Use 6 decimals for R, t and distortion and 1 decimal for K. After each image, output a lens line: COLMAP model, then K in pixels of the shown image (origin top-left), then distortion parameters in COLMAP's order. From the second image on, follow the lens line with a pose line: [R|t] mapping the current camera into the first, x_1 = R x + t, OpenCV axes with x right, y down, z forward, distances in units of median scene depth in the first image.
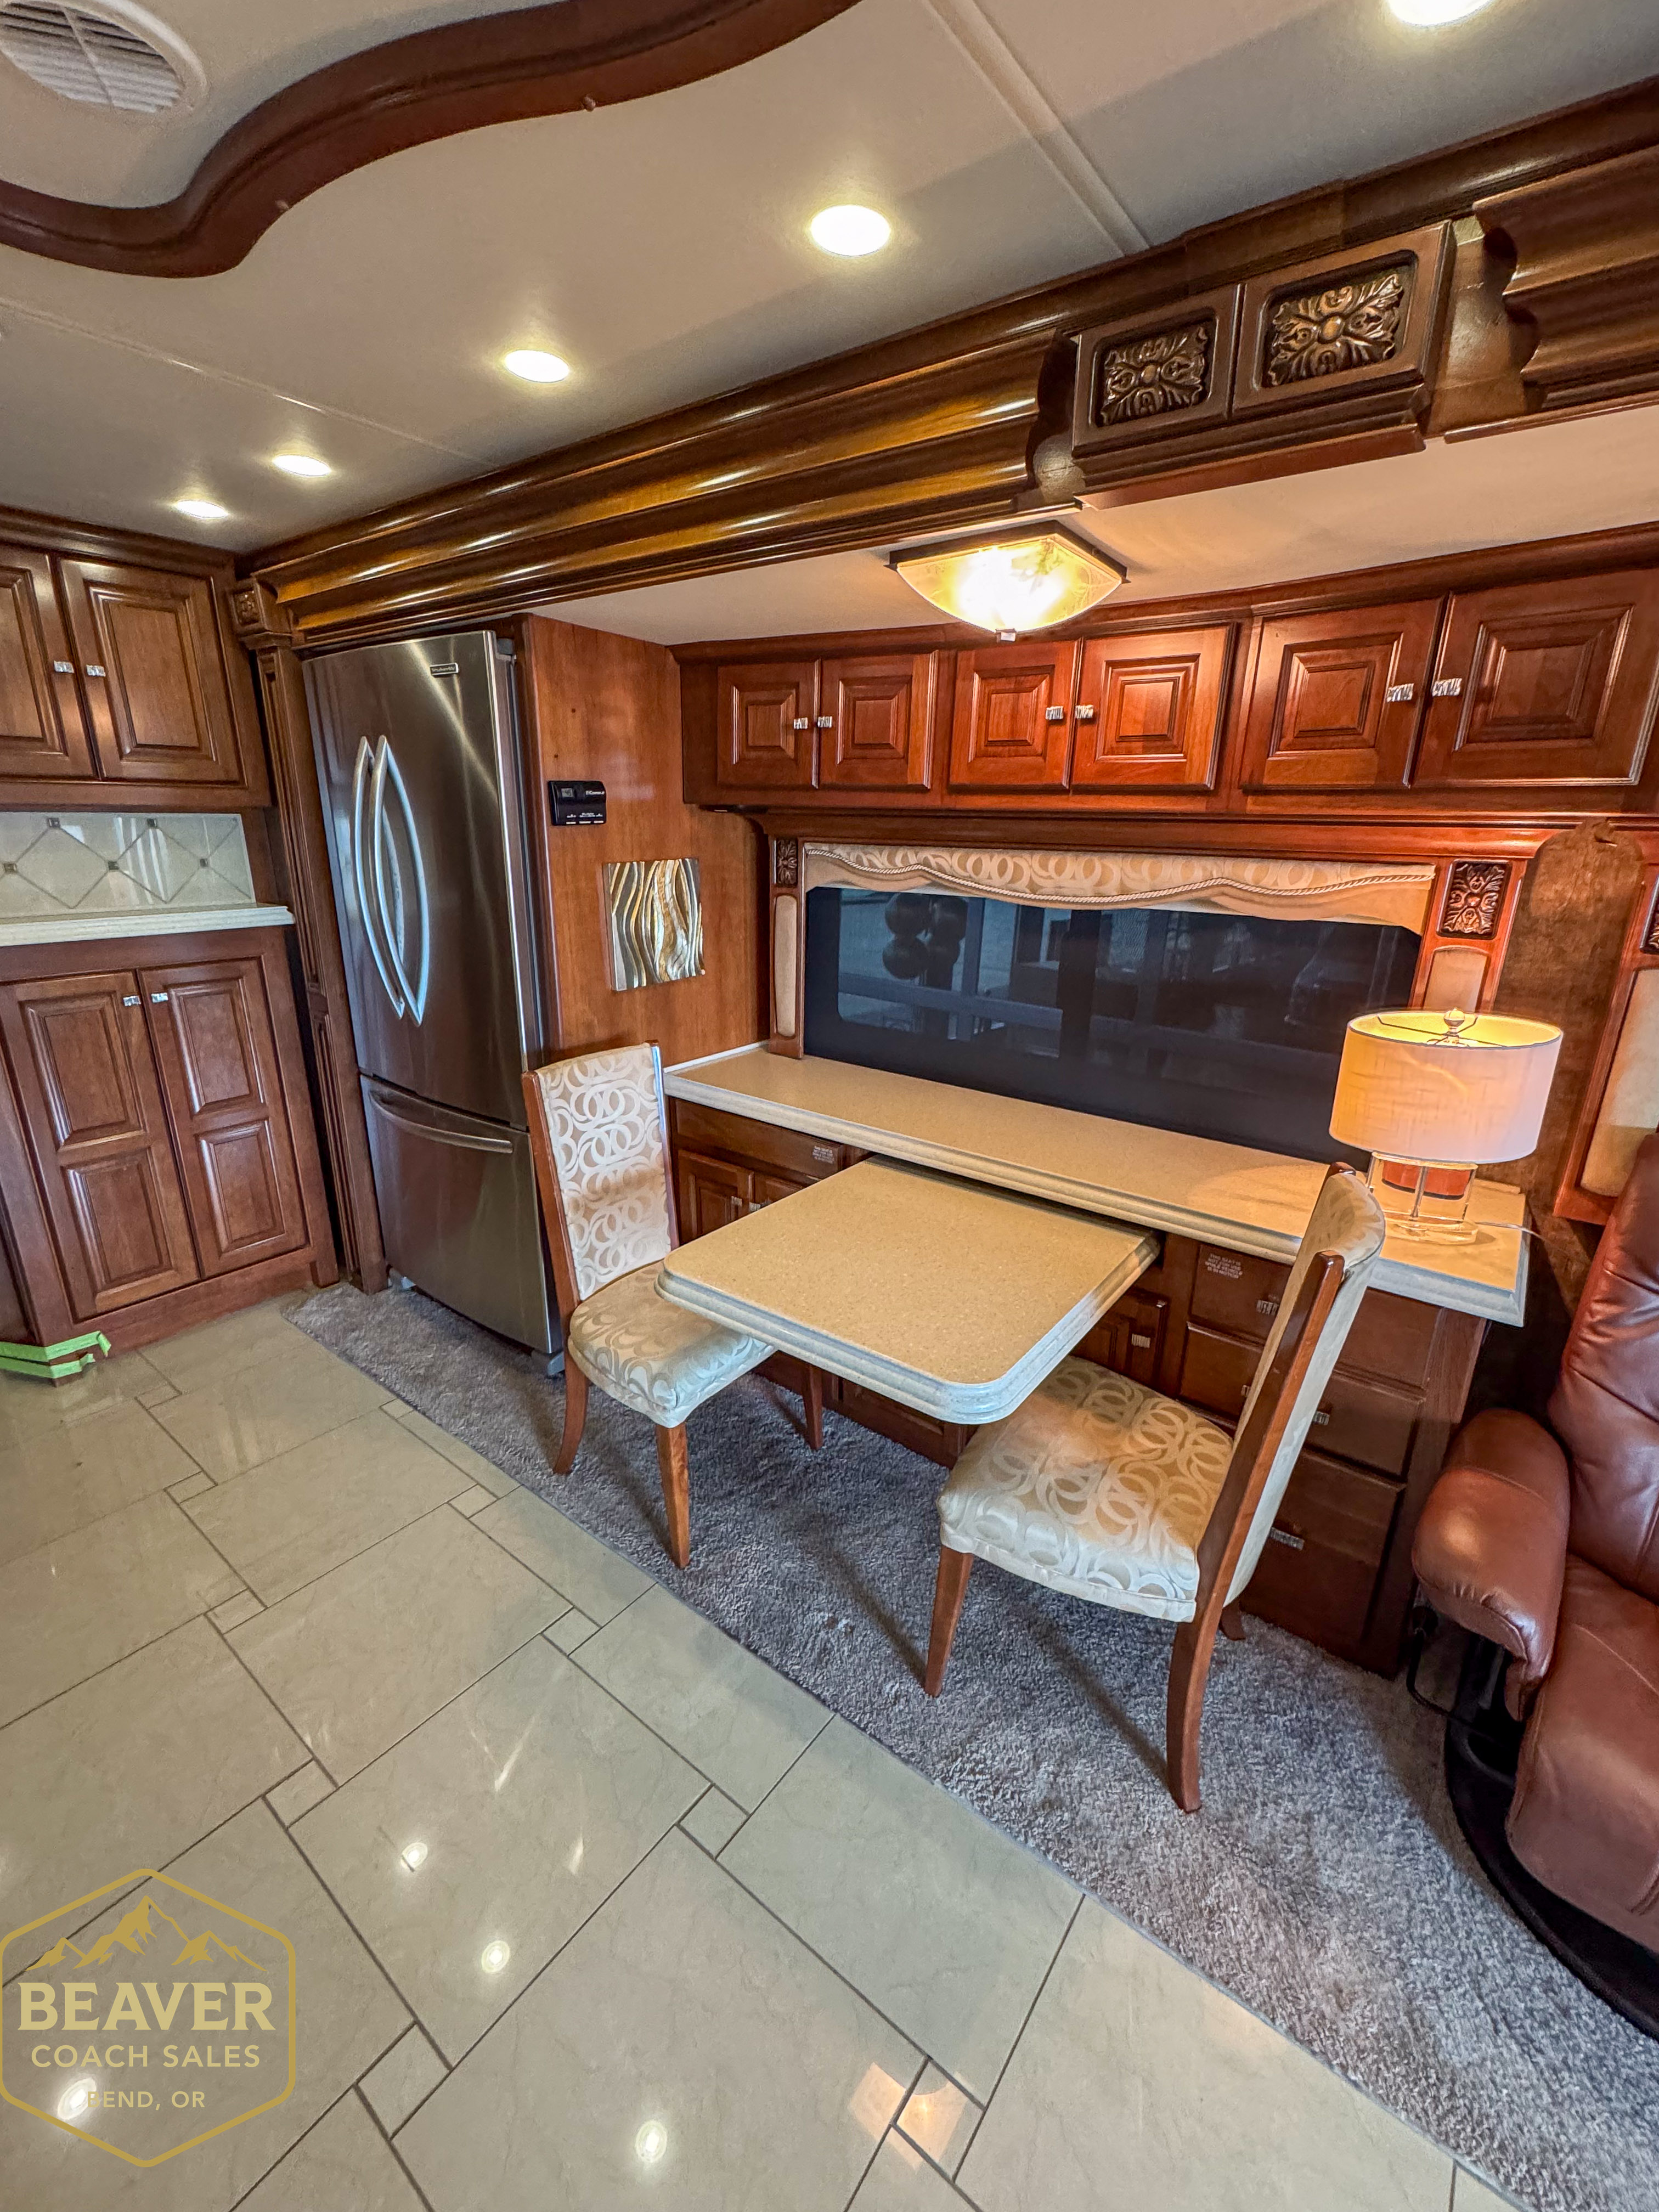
lens RADIAL K [[925.9, 0, 832.3], [0, 925.9, 1109.4], [0, 0, 1]] dist [-0.001268, 0.000796]
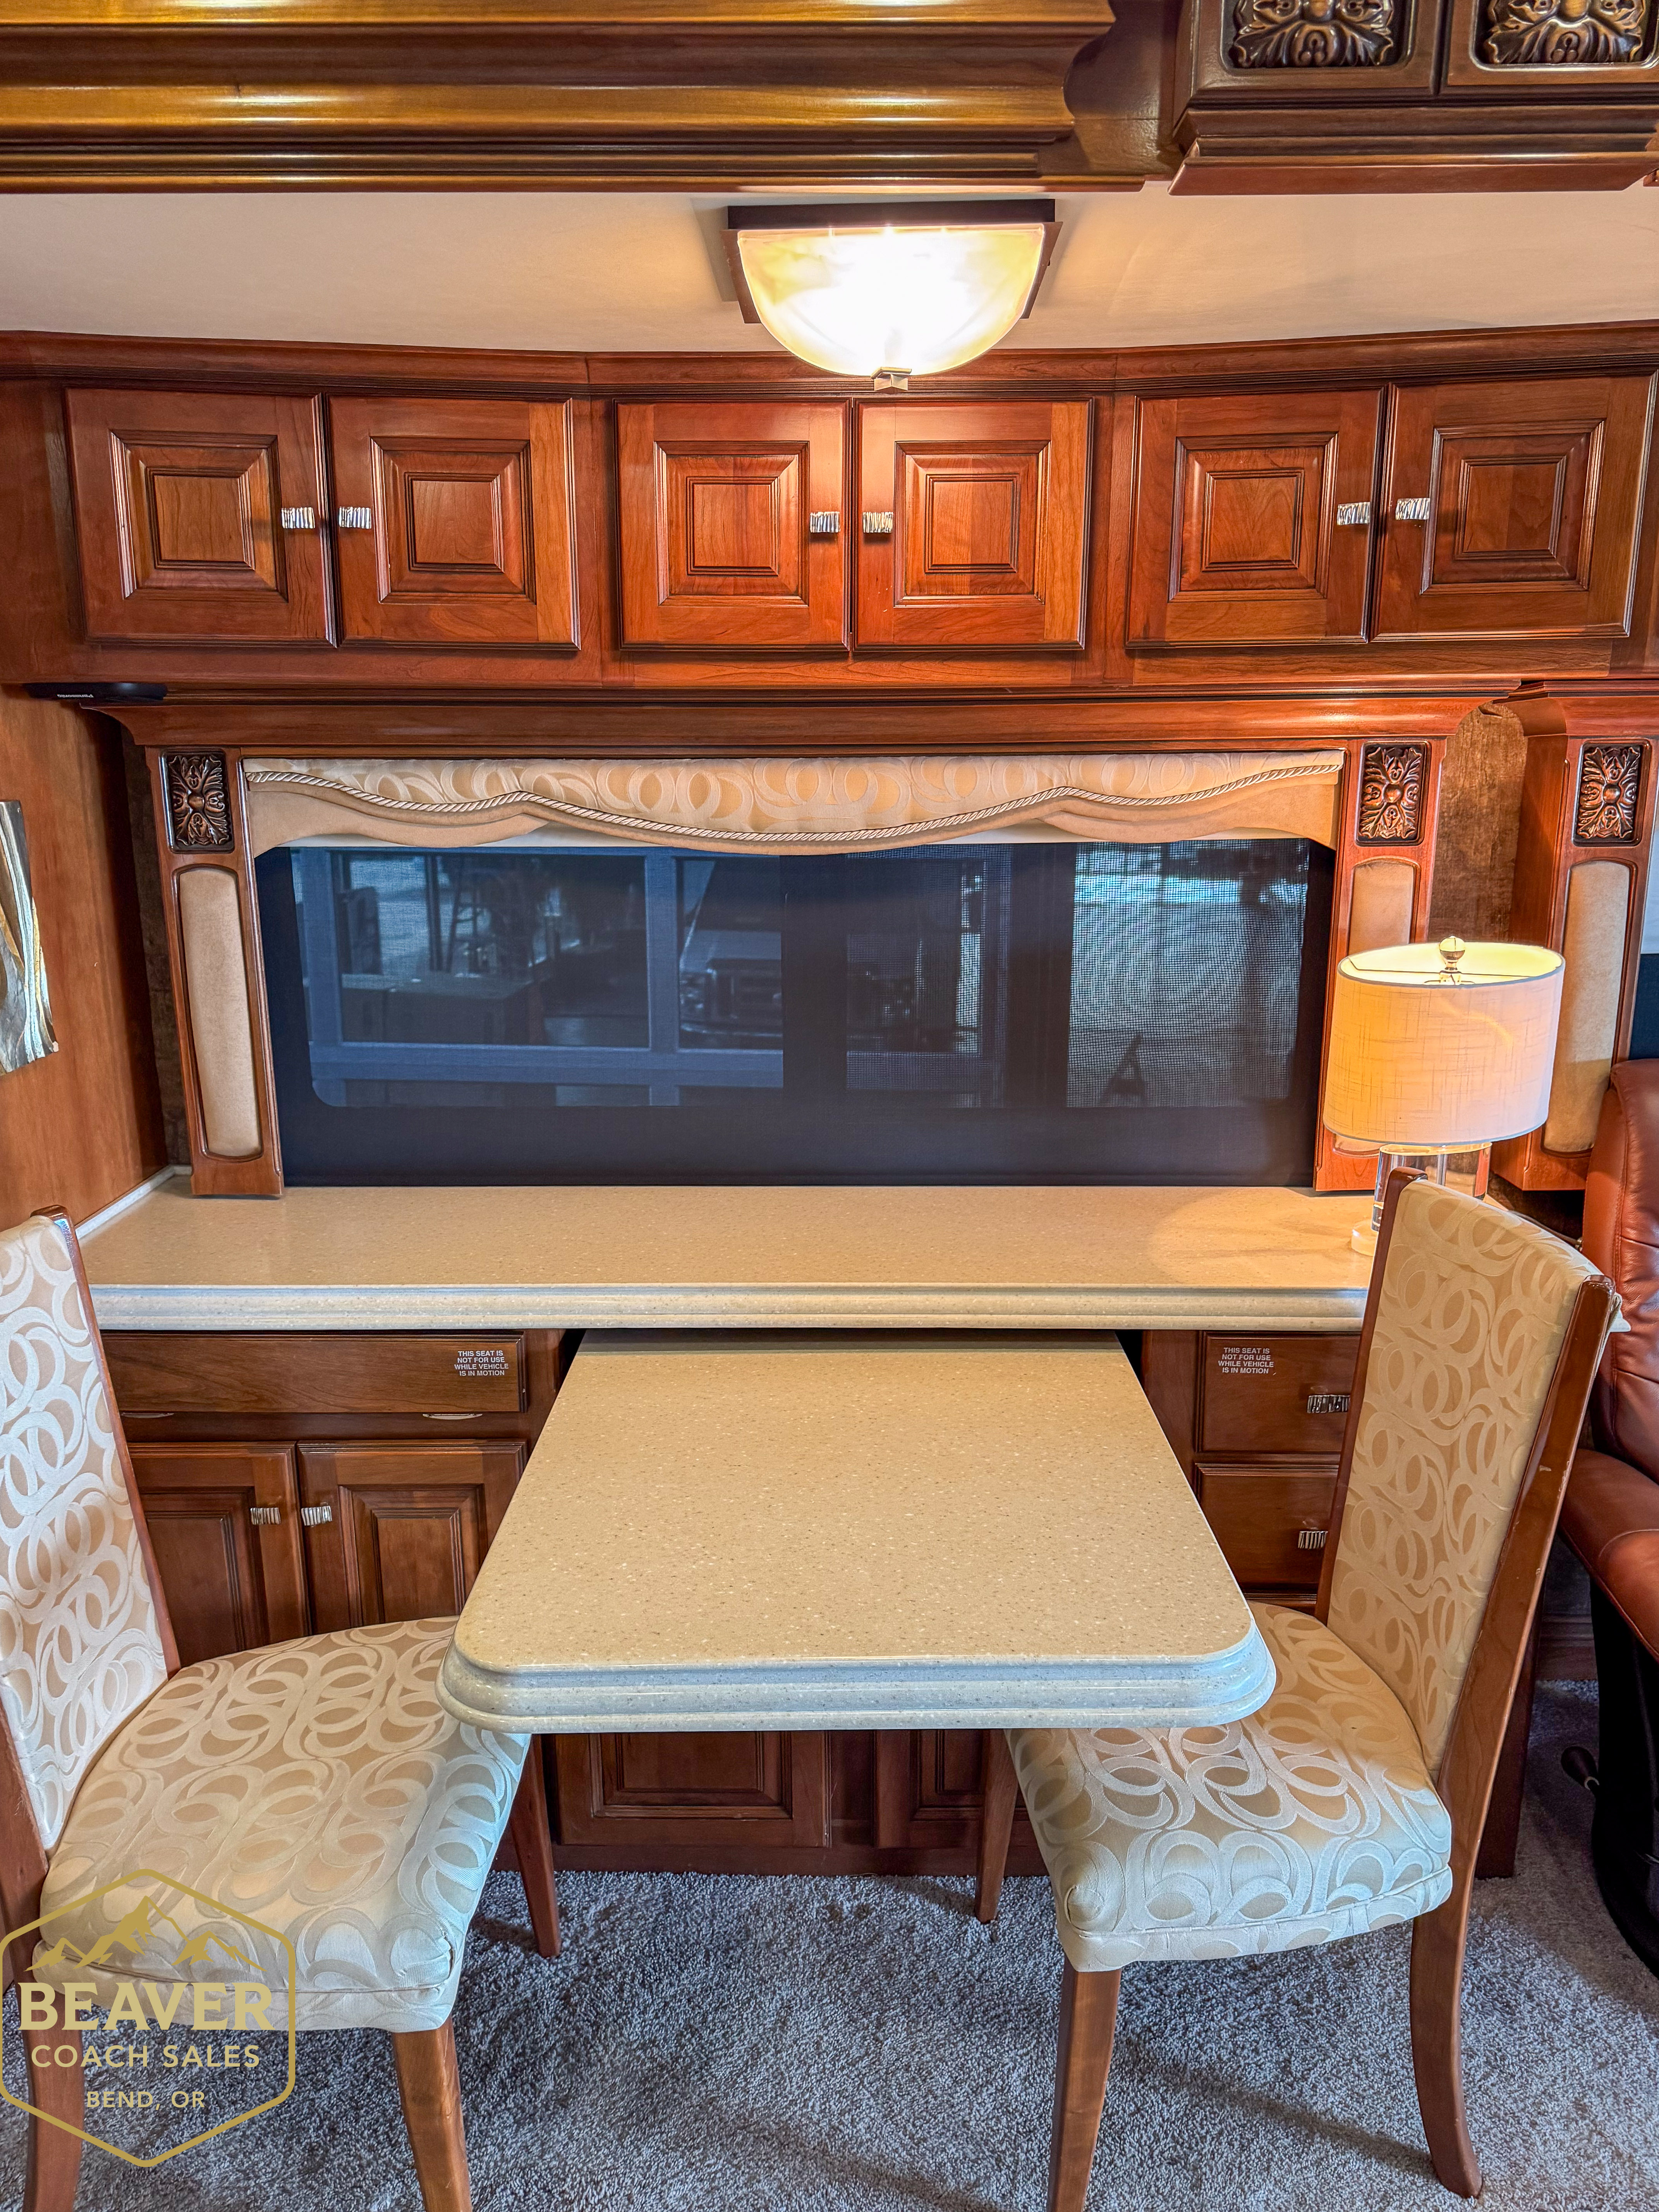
lens RADIAL K [[1595.5, 0, 826.0], [0, 1595.5, 1114.3], [0, 0, 1]] dist [0.019182, -0.020145]
pose [[0.803699, -0.158861, 0.573437, -0.353398], [0.198496, 0.980079, -0.006687, -0.042820], [-0.560951, 0.119199, 0.819222, 0.178657]]
